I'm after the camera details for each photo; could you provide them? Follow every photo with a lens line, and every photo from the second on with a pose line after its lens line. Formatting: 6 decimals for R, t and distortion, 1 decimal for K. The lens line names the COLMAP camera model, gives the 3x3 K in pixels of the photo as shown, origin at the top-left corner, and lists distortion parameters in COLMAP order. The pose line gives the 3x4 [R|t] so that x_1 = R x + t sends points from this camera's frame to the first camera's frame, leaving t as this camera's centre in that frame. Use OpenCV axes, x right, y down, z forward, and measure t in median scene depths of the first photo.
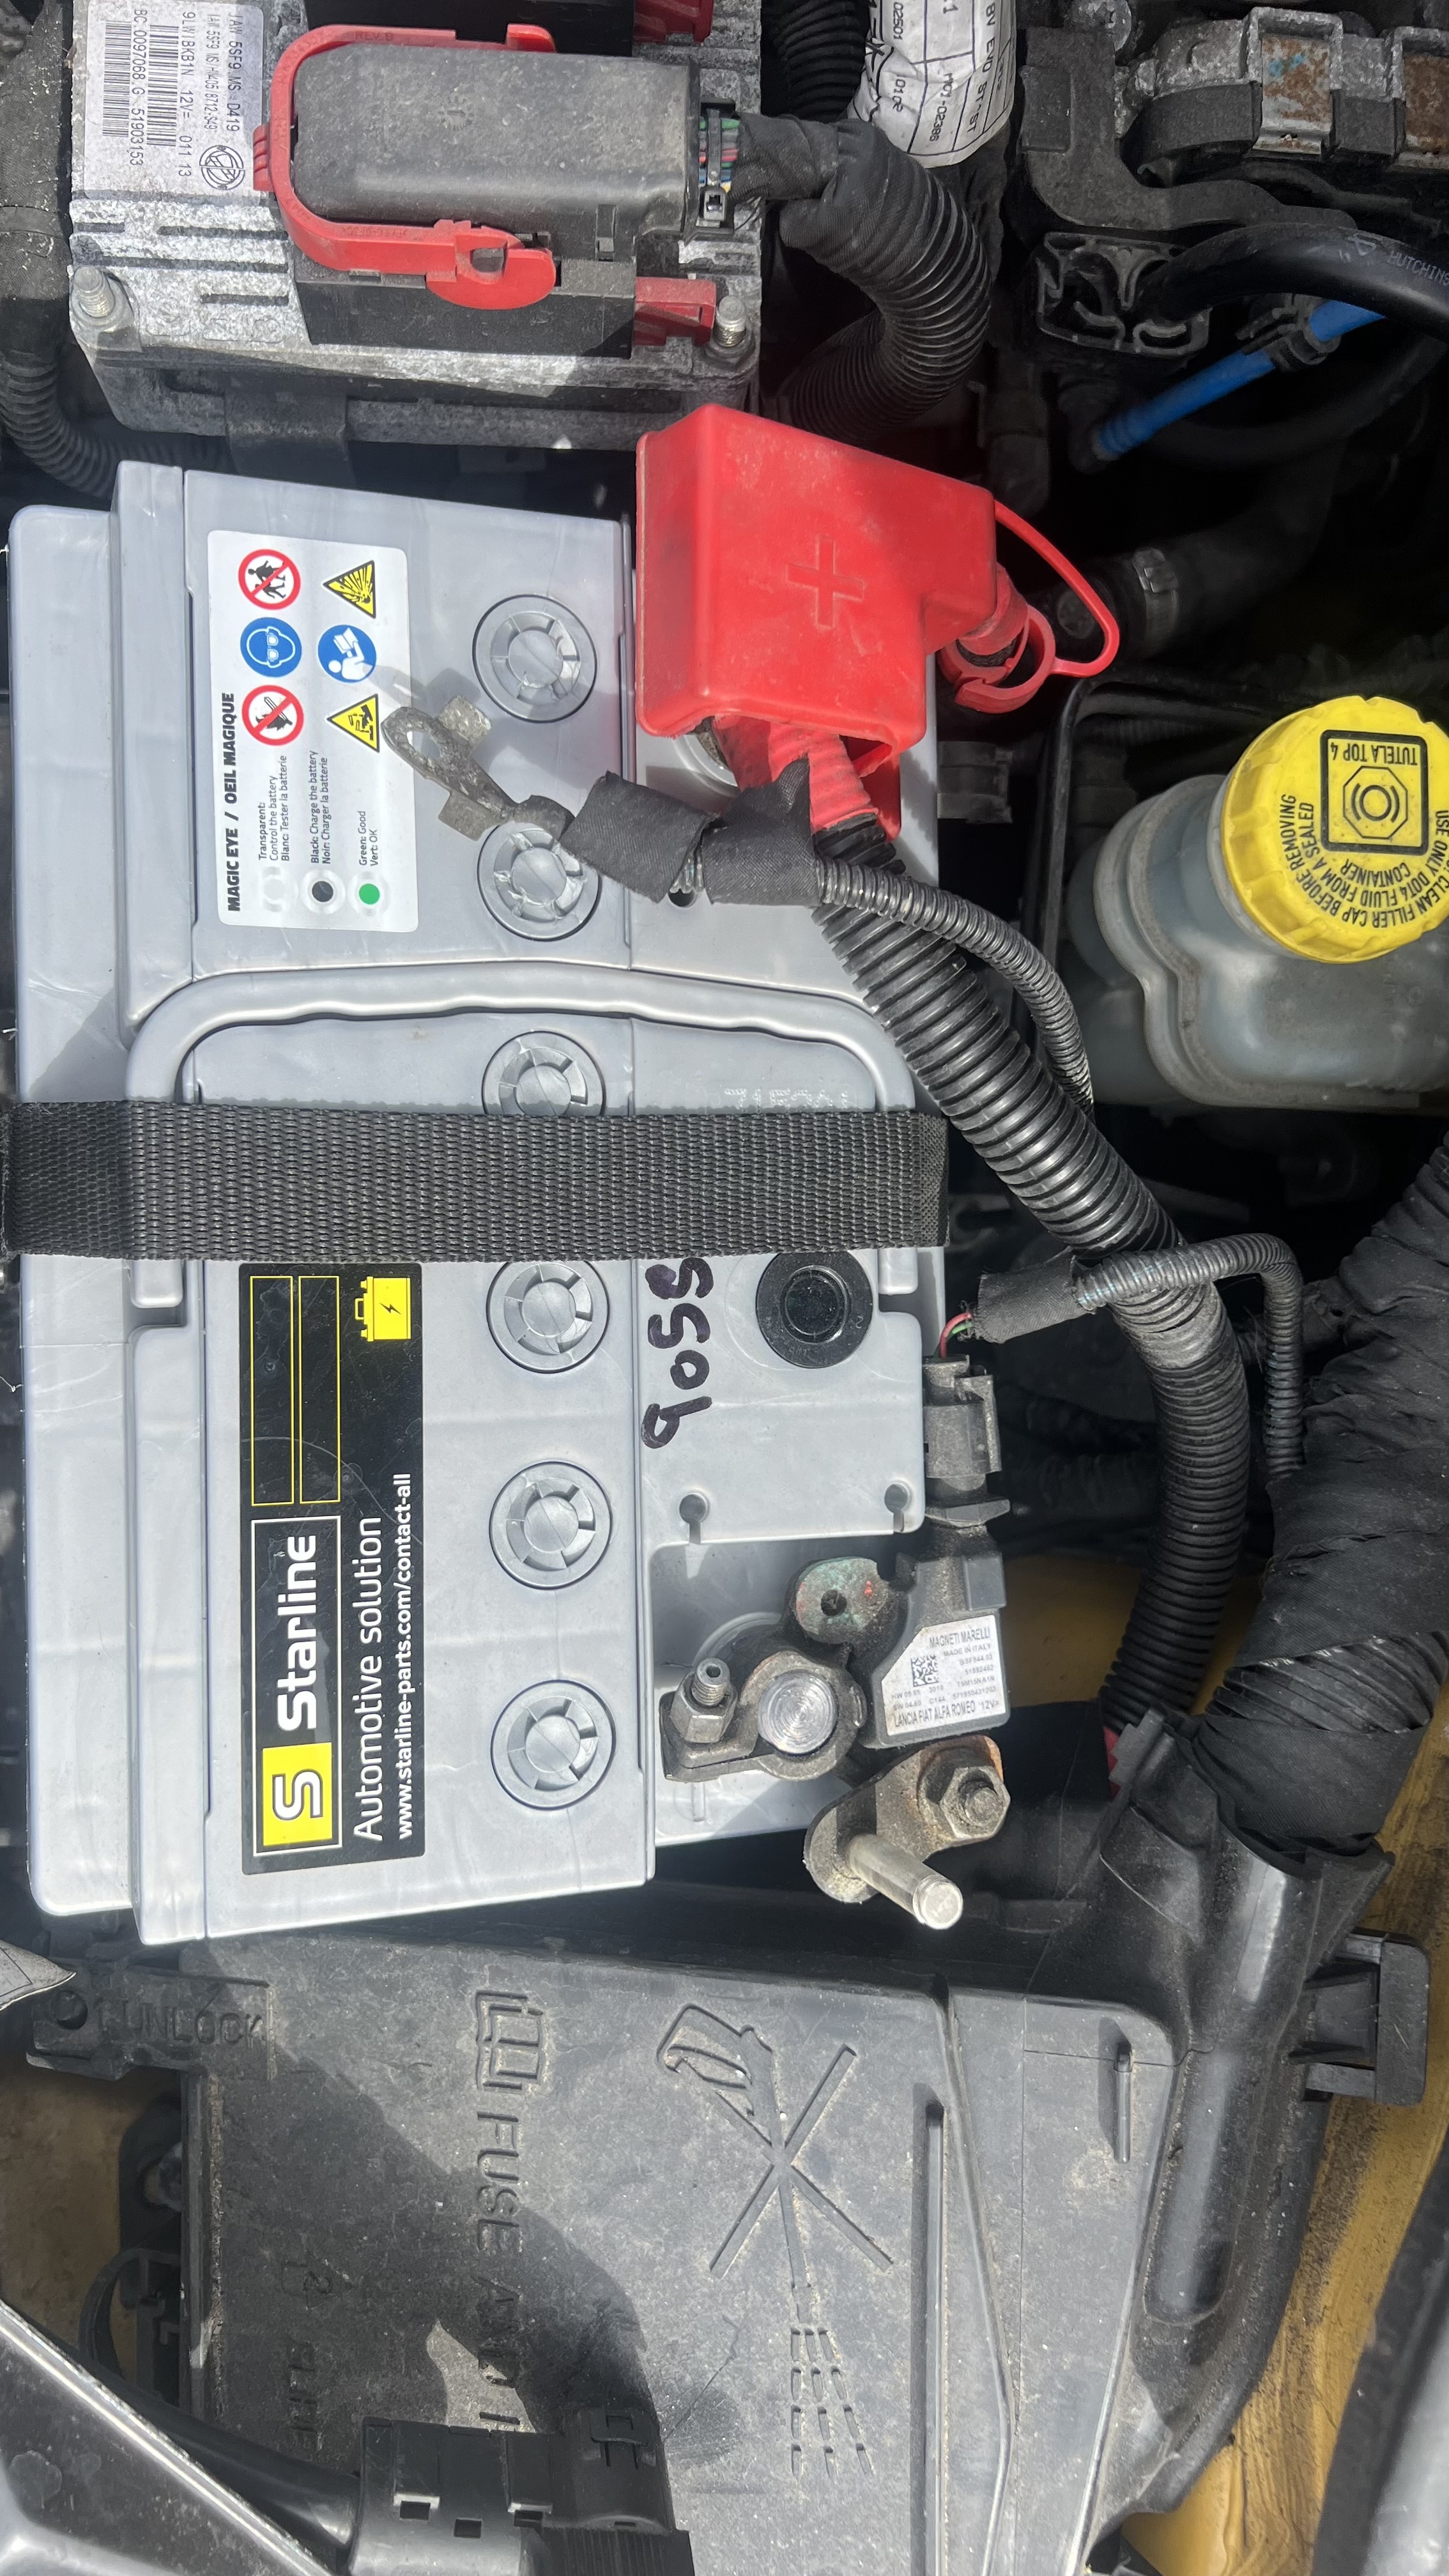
lens RADIAL K [[1985.8, 0, 719.4], [0, 1985.8, 1296.0], [0, 0, 1]] dist [0.077913, -0.146167]
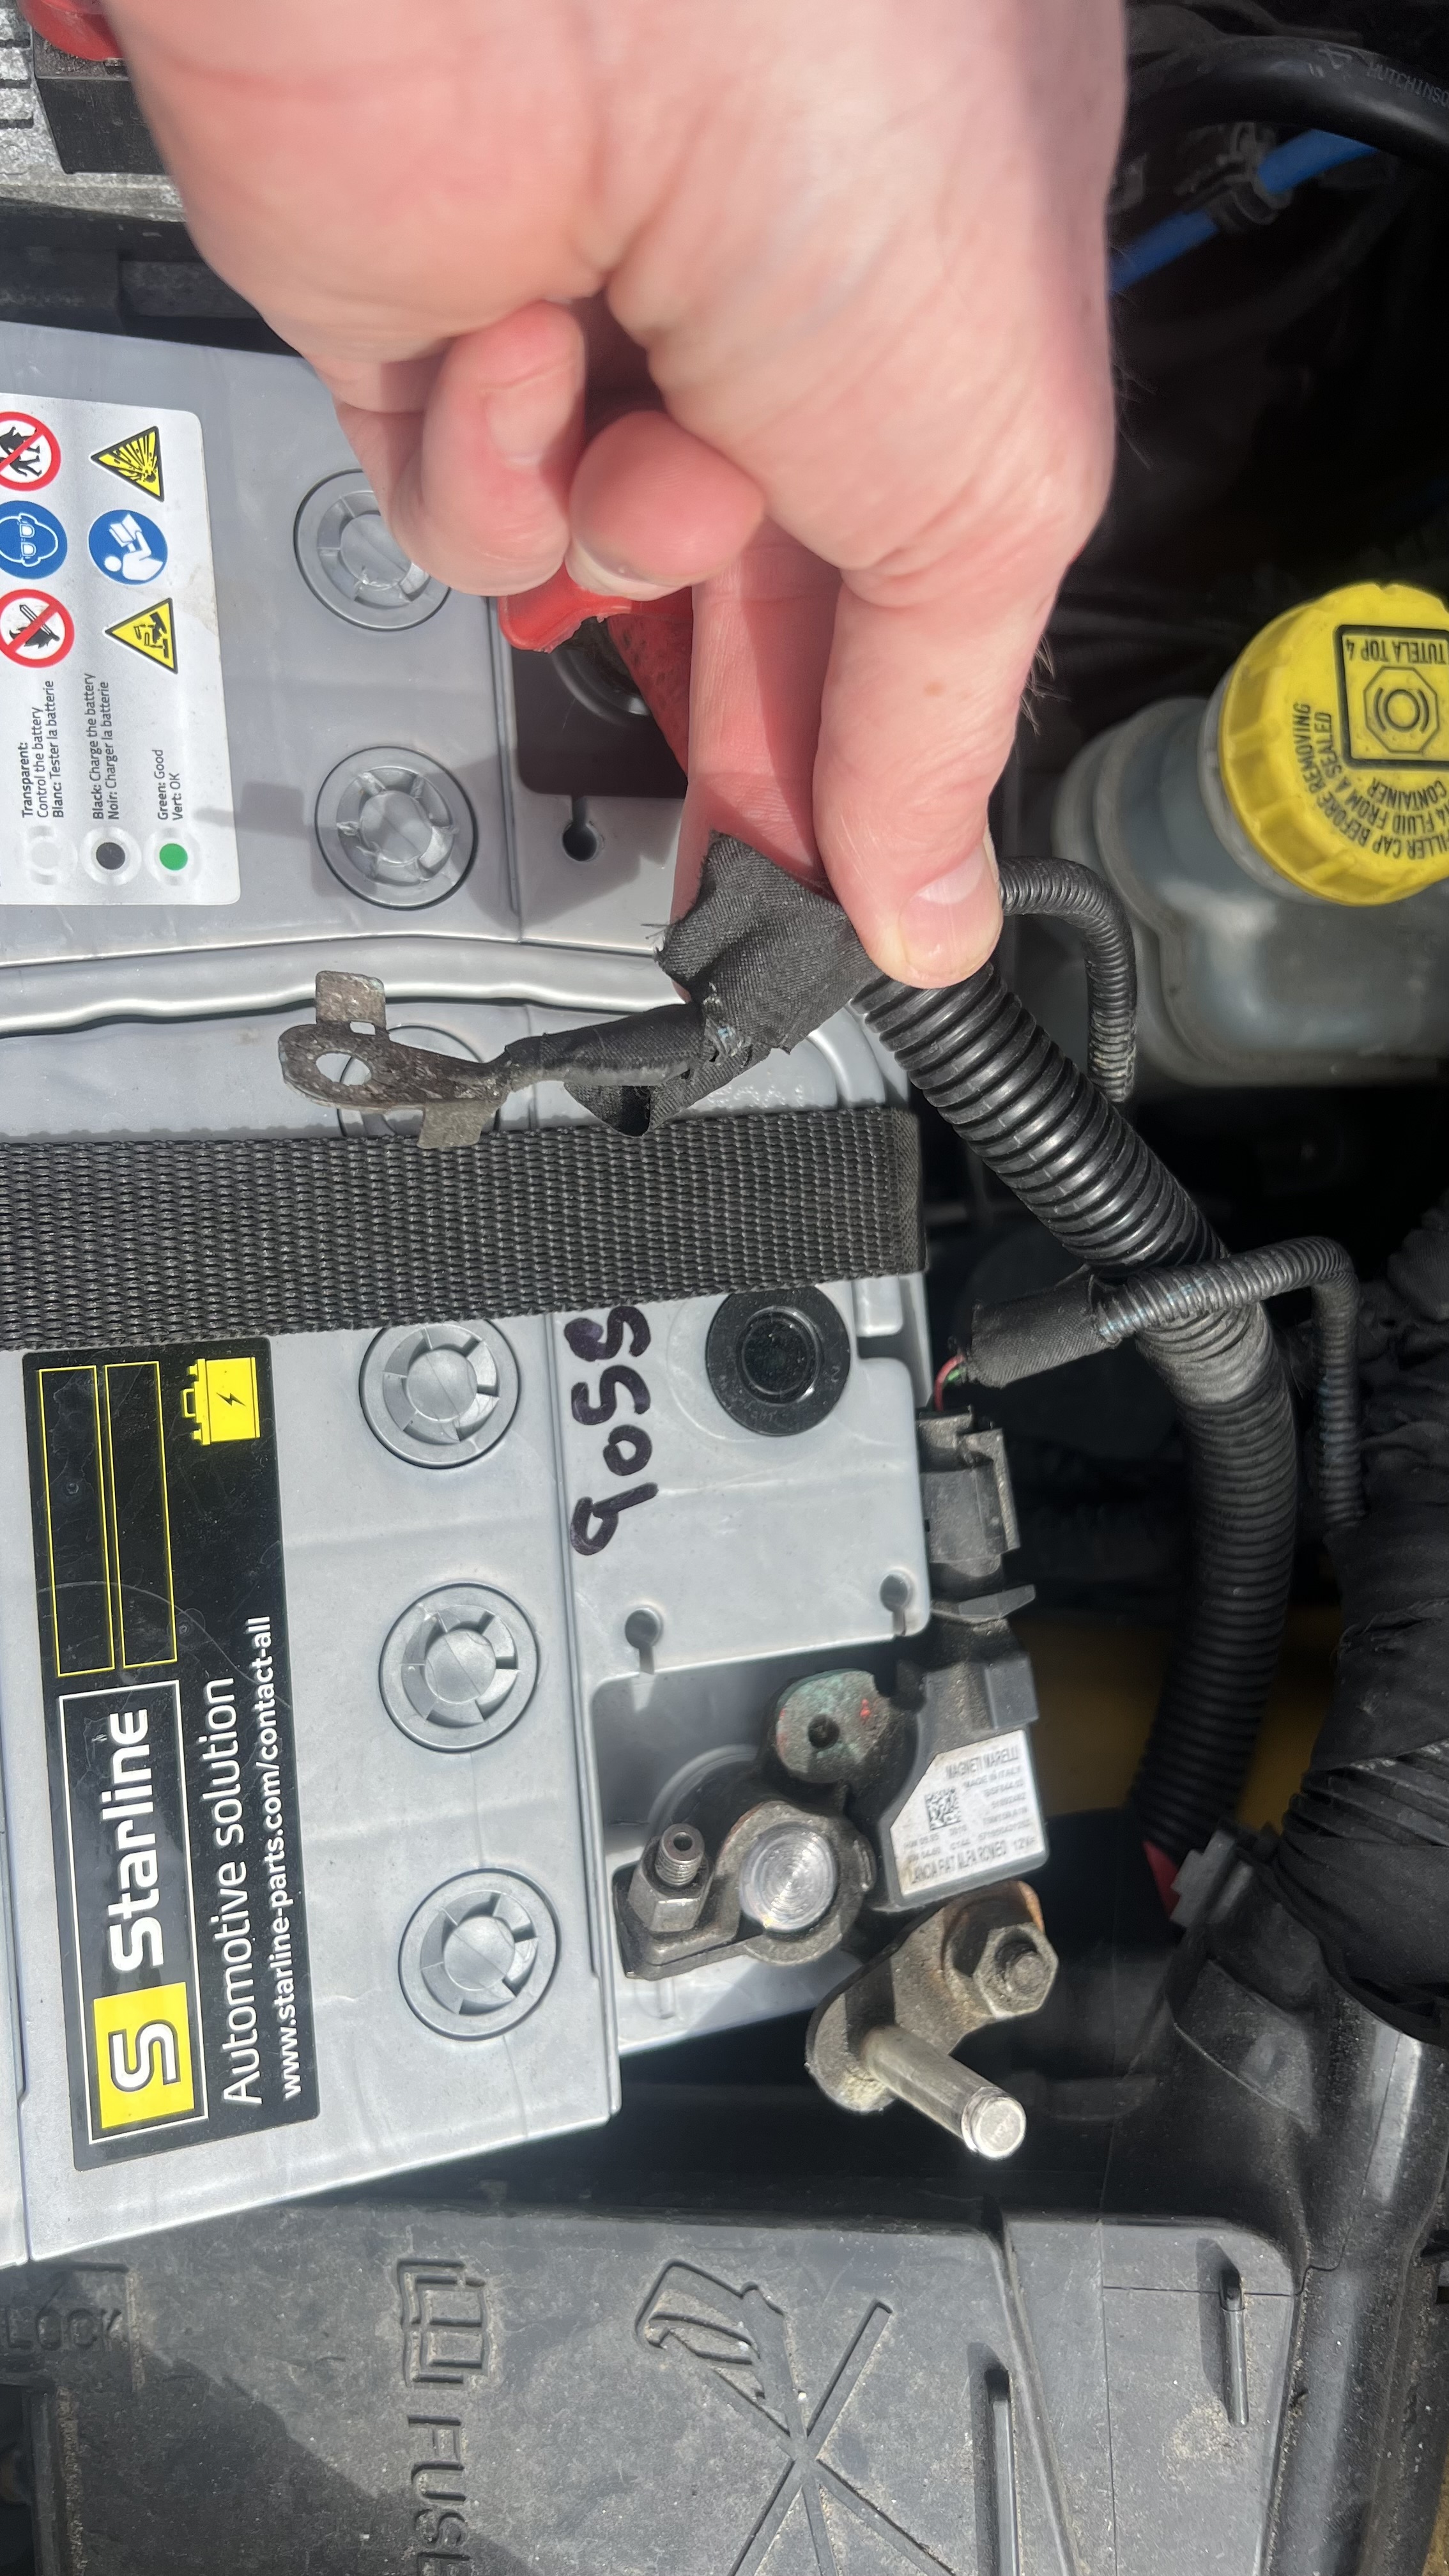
lens RADIAL K [[2007.4, 0, 724.5], [0, 2007.4, 1288.0], [0, 0, 1]] dist [0.004591, -0.006340]
pose [[0.995995, -0.058491, 0.067619, -0.026078], [0.059420, 0.998163, -0.011806, -0.014863], [-0.066804, 0.015777, 0.997641, 0.212677]]
